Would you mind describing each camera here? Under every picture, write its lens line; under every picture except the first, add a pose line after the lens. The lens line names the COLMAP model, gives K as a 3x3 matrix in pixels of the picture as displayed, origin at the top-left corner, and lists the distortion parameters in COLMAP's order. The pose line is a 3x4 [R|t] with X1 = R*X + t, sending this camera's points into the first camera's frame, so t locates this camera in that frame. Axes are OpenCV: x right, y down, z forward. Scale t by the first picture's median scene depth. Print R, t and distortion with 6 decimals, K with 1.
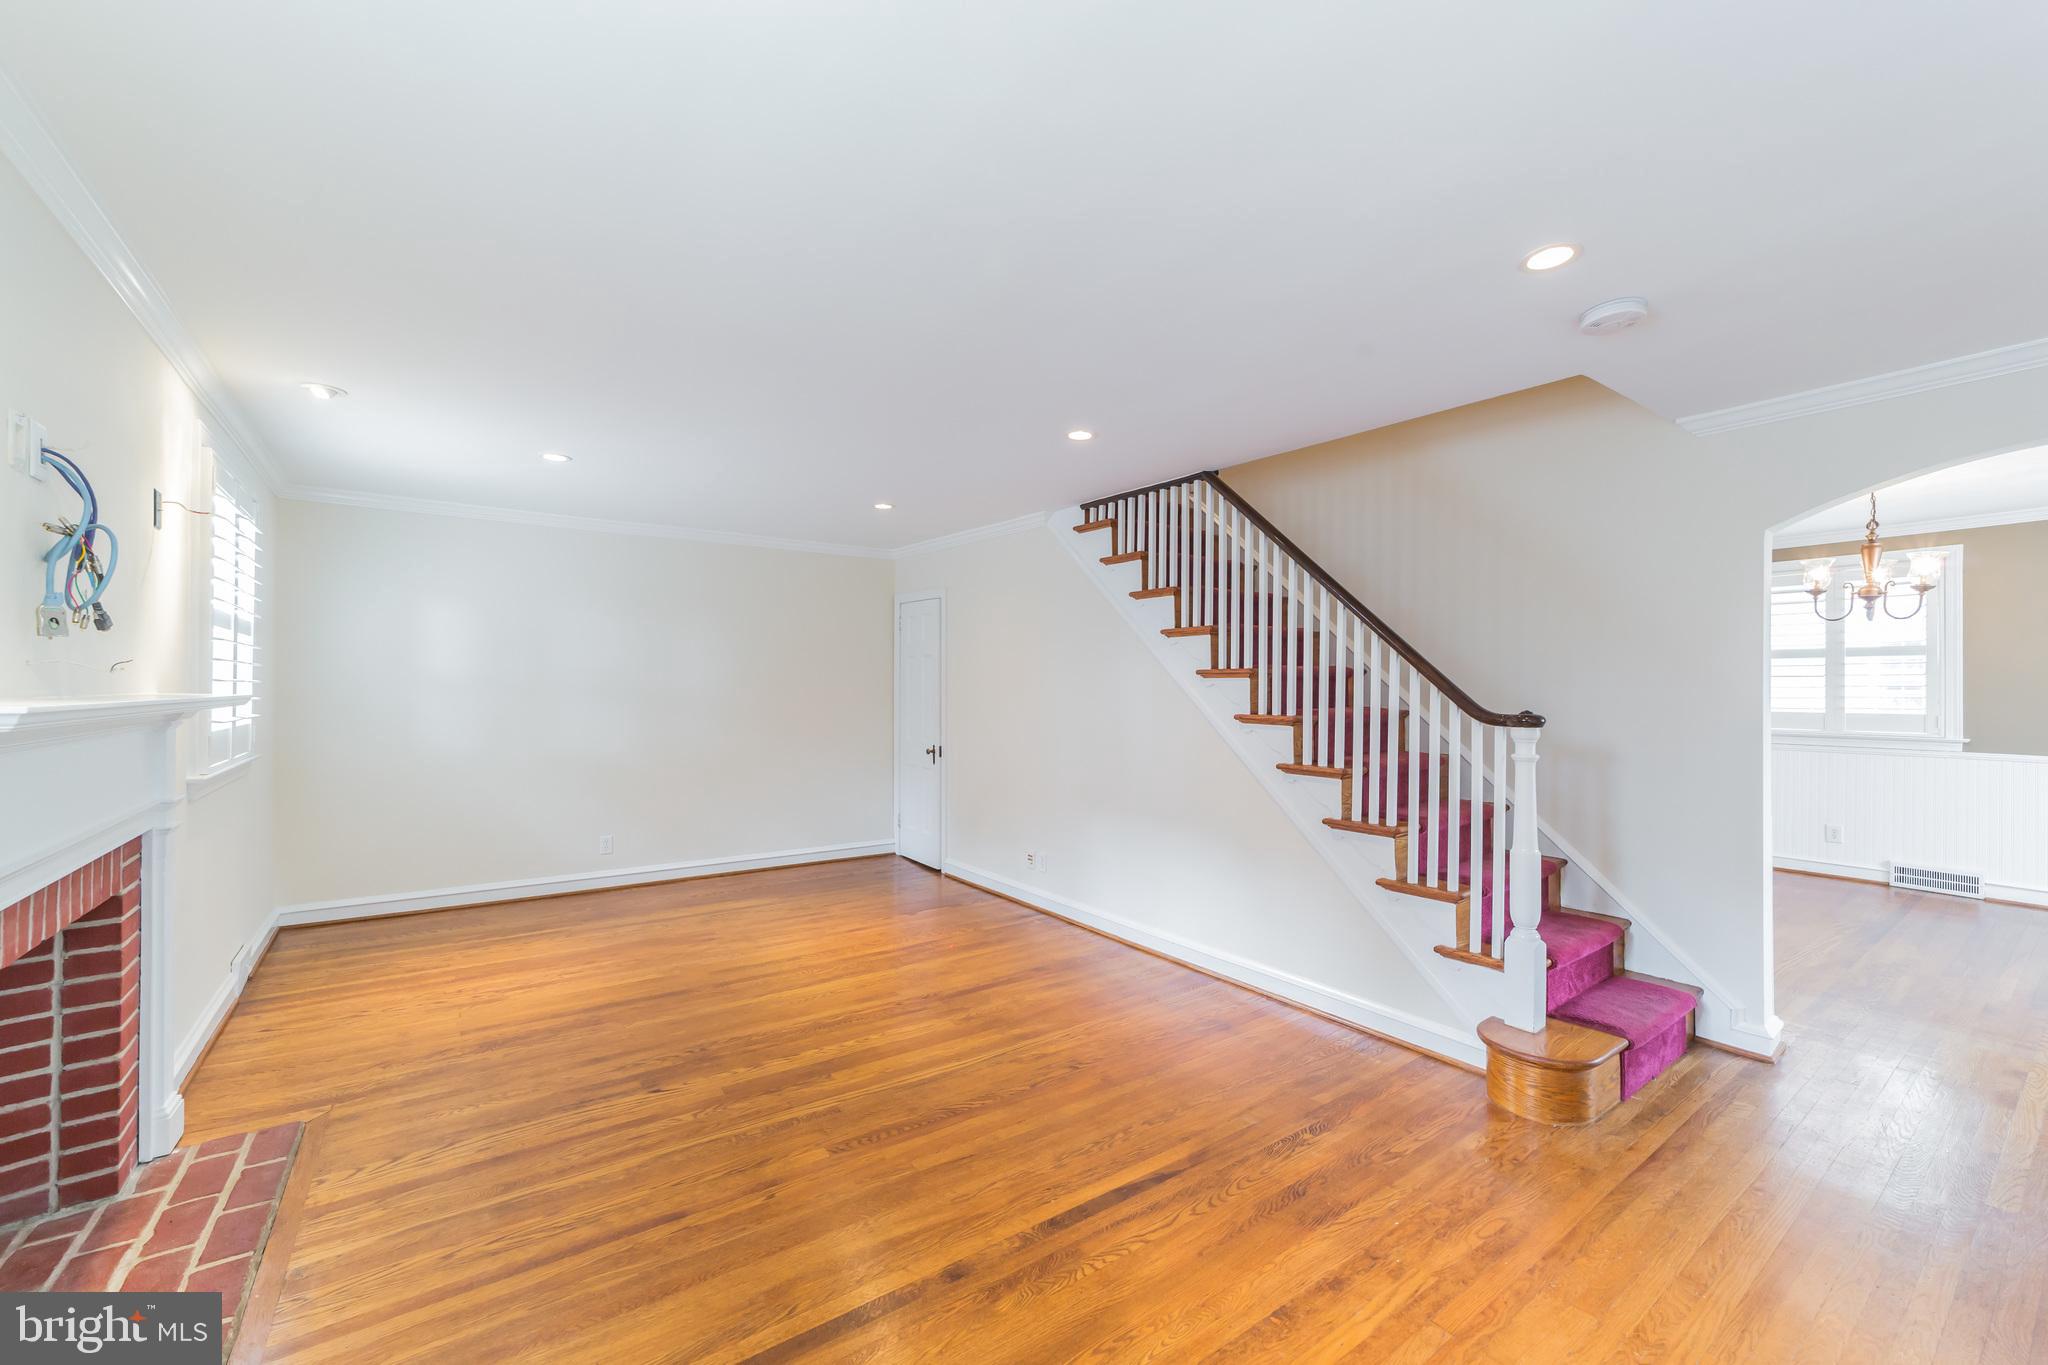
lens RADIAL K [[799.5, 0, 1031.9], [0, 799.5, 674.3], [0, 0, 1]] dist [-0.010511, 0.006457]
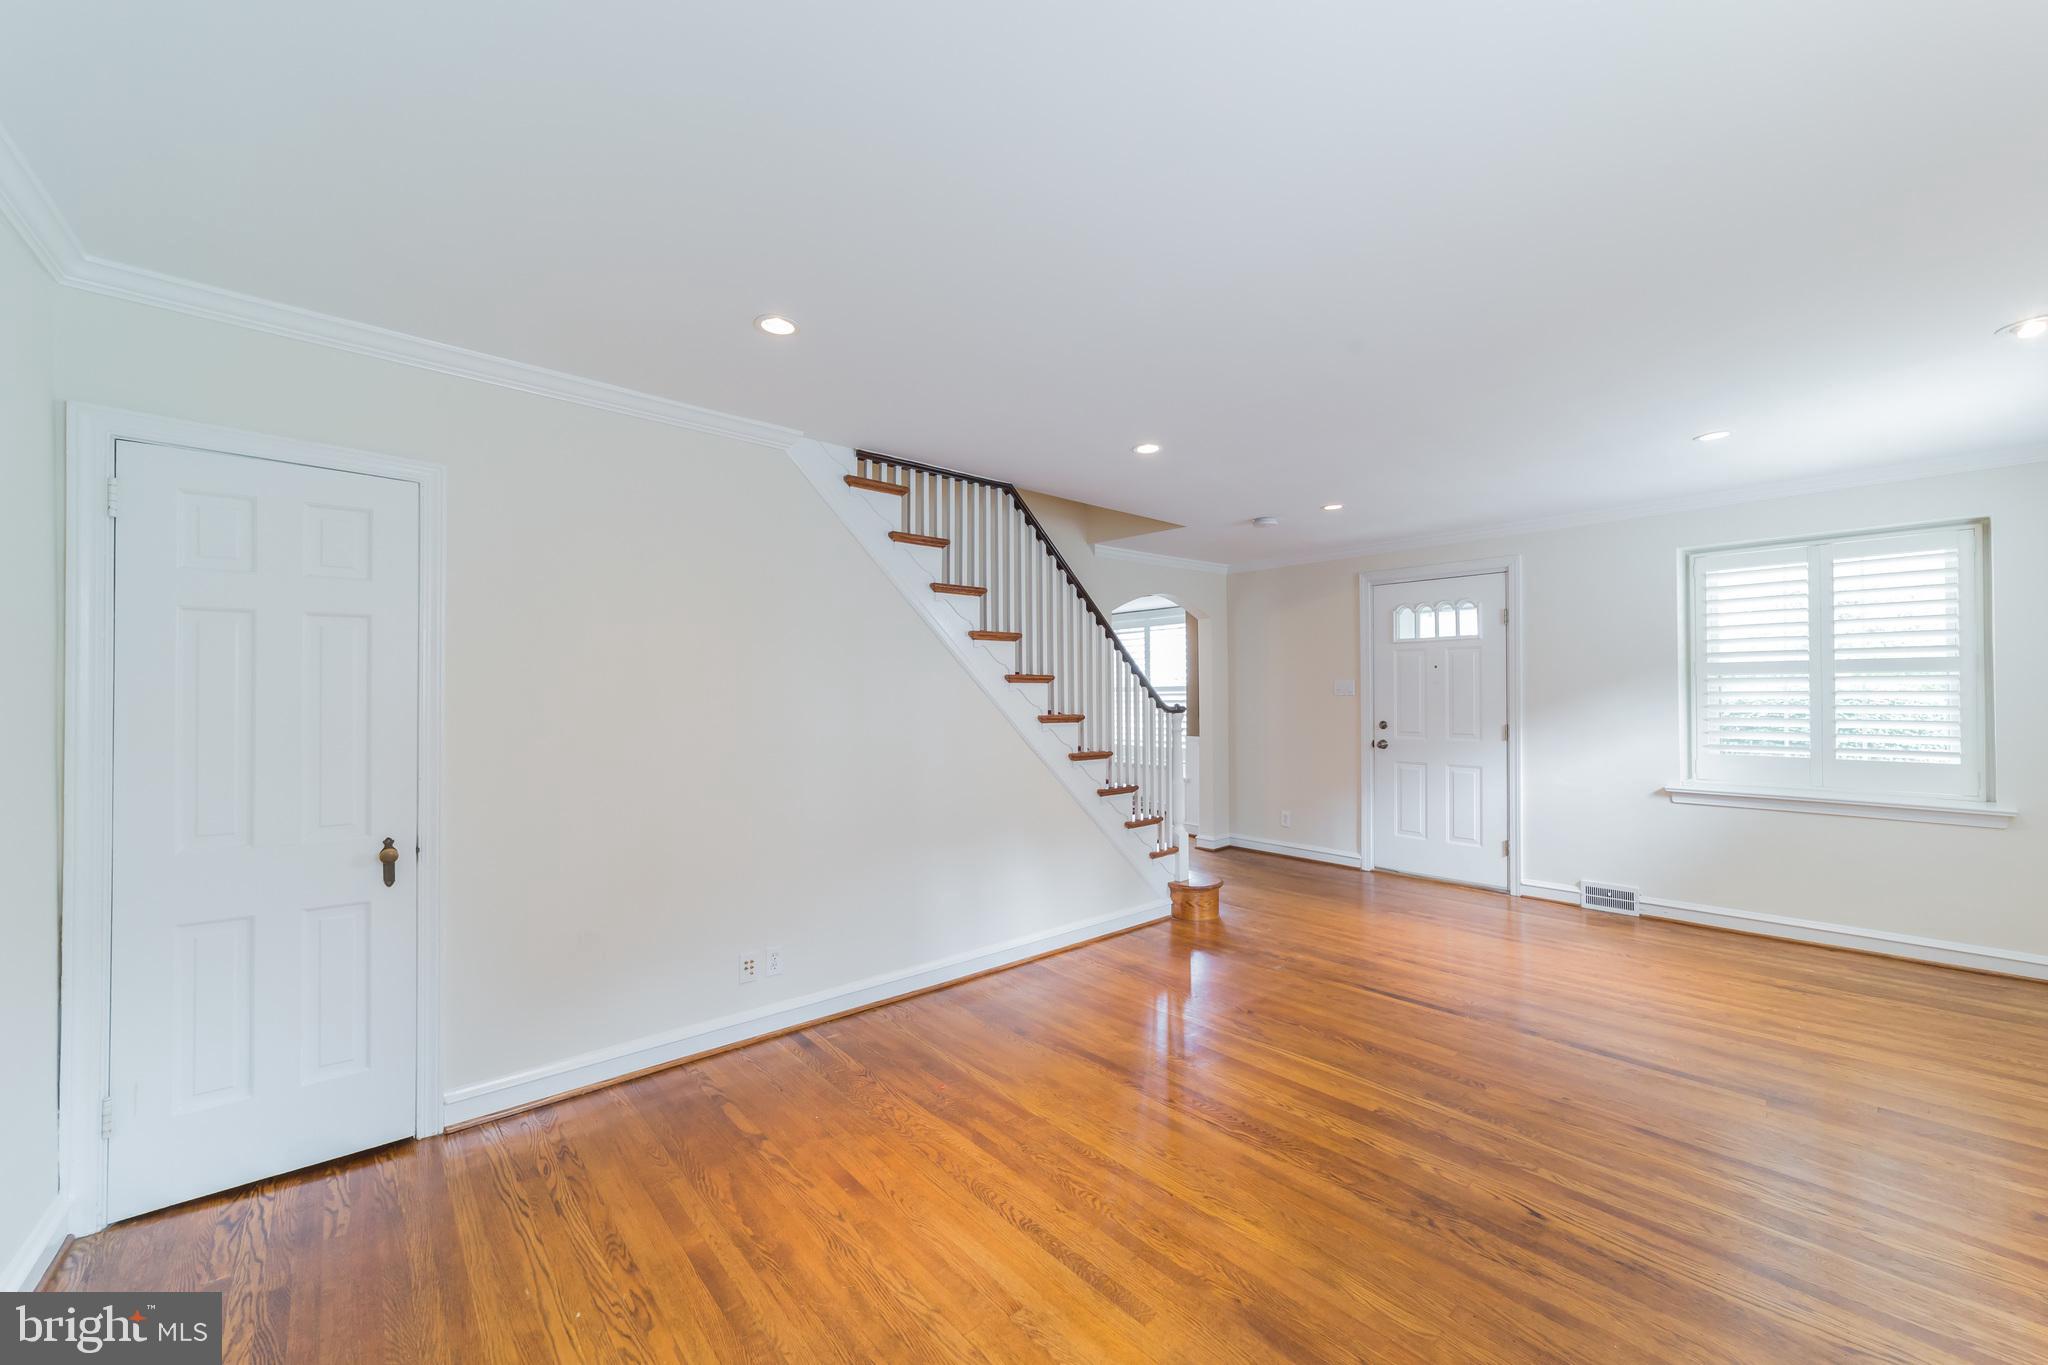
lens RADIAL K [[799.5, 0, 1015.7], [0, 799.5, 691.4], [0, 0, 1]] dist [-0.010511, 0.006457]
pose [[-0.080144, -0.005325, 0.996769, -0.966386], [-0.015800, 0.999867, 0.004071, 0.010922], [-0.996658, -0.015423, -0.080217, 1.264804]]
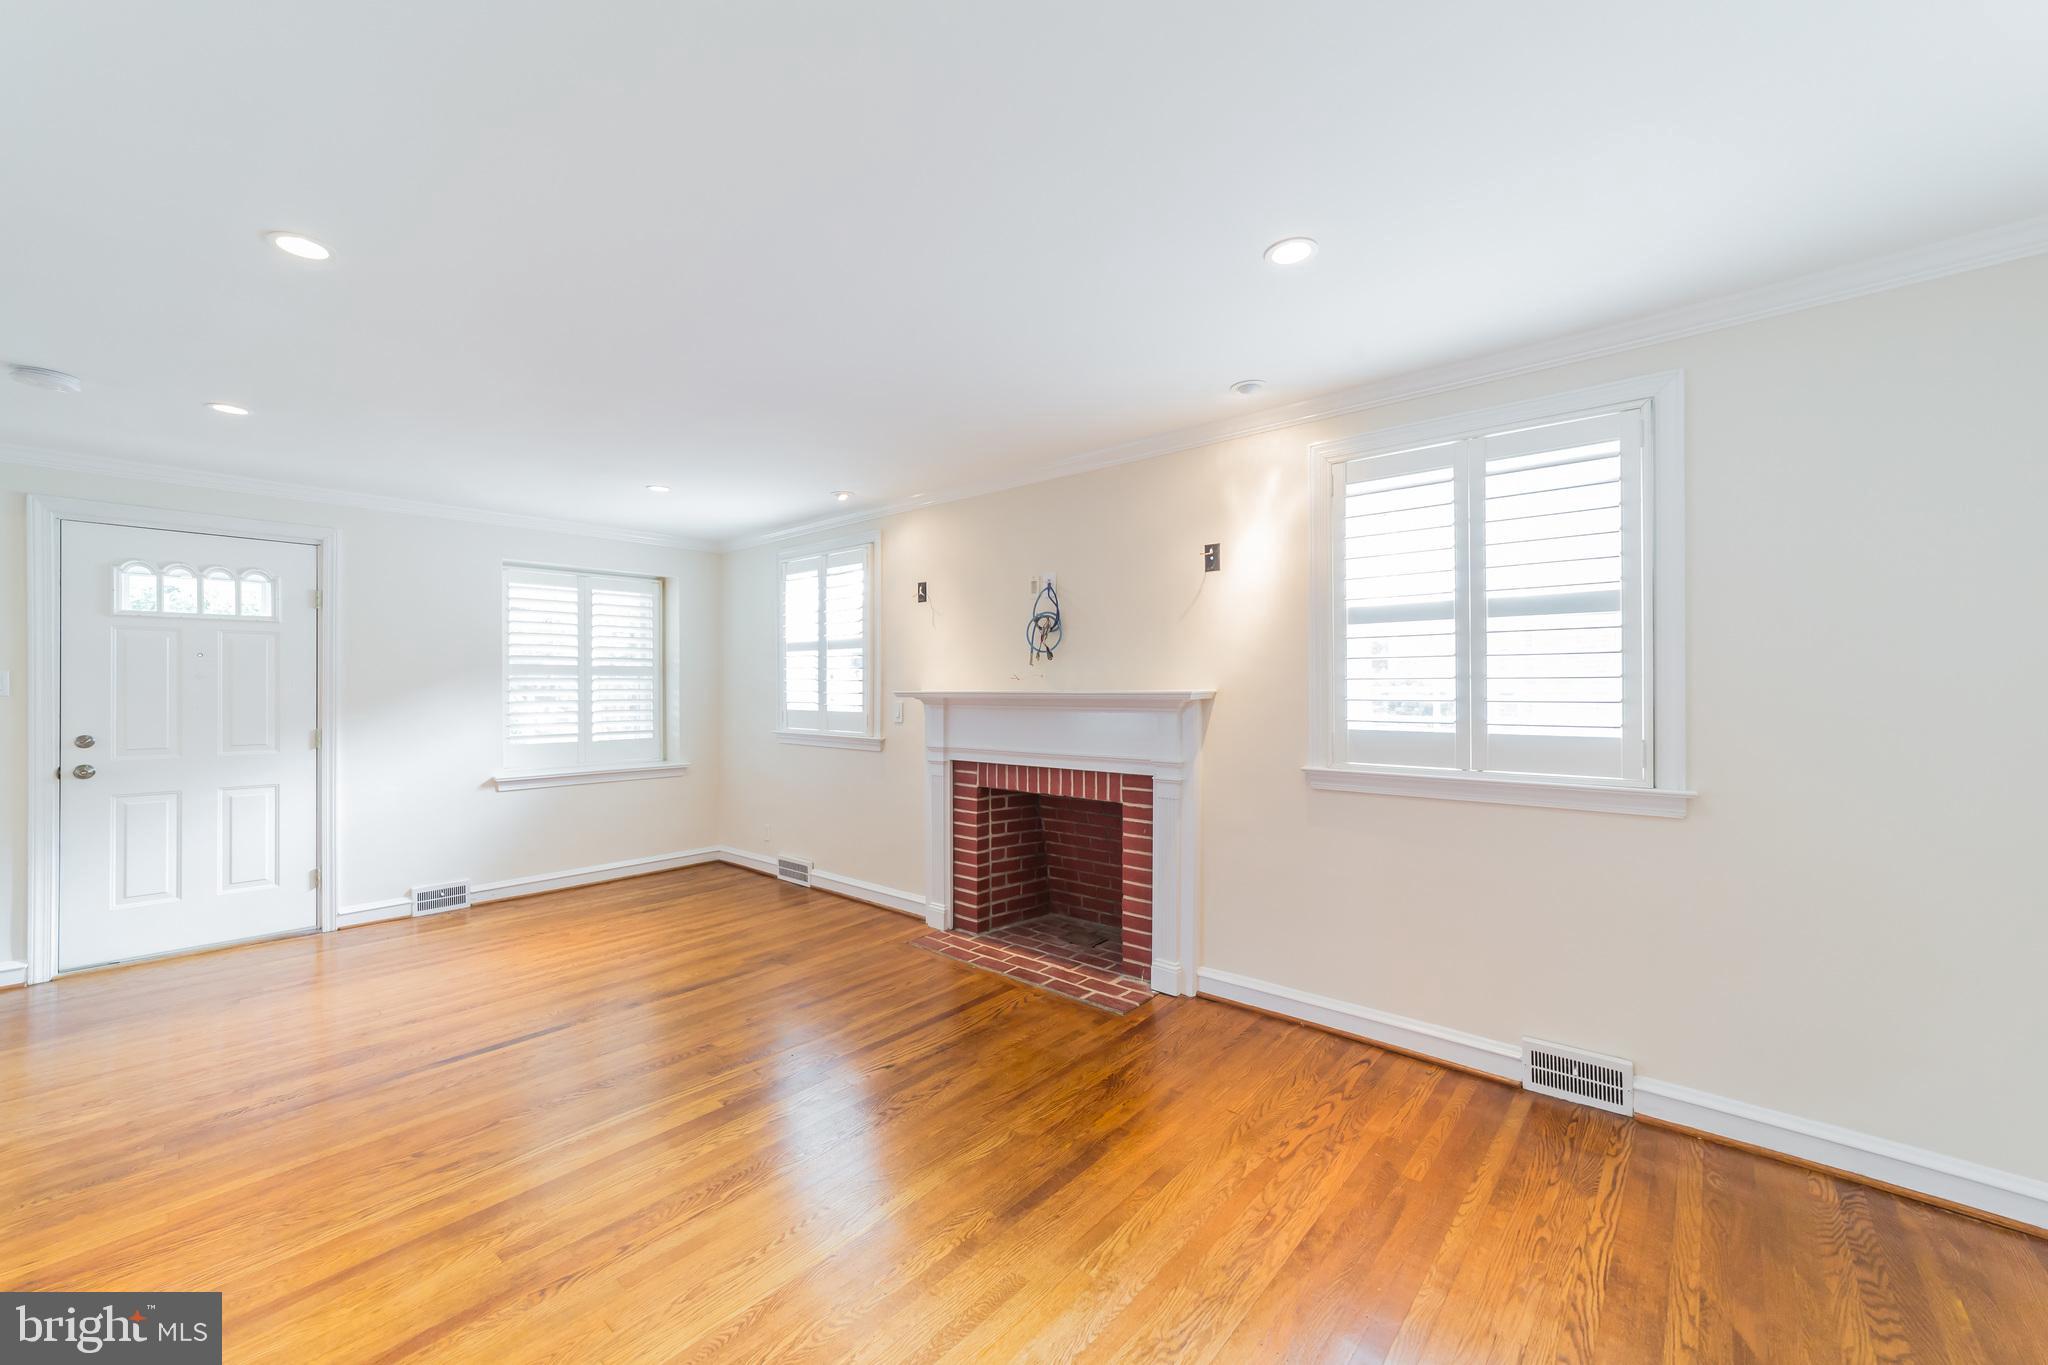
lens RADIAL K [[799.5, 0, 1012.8], [0, 799.5, 681.9], [0, 0, 1]] dist [-0.010511, 0.006457]
pose [[-0.982128, -0.005493, -0.188136, -0.342282], [-0.000361, 0.999627, -0.027301, 0.026174], [0.188215, -0.026745, -0.981764, 1.680191]]
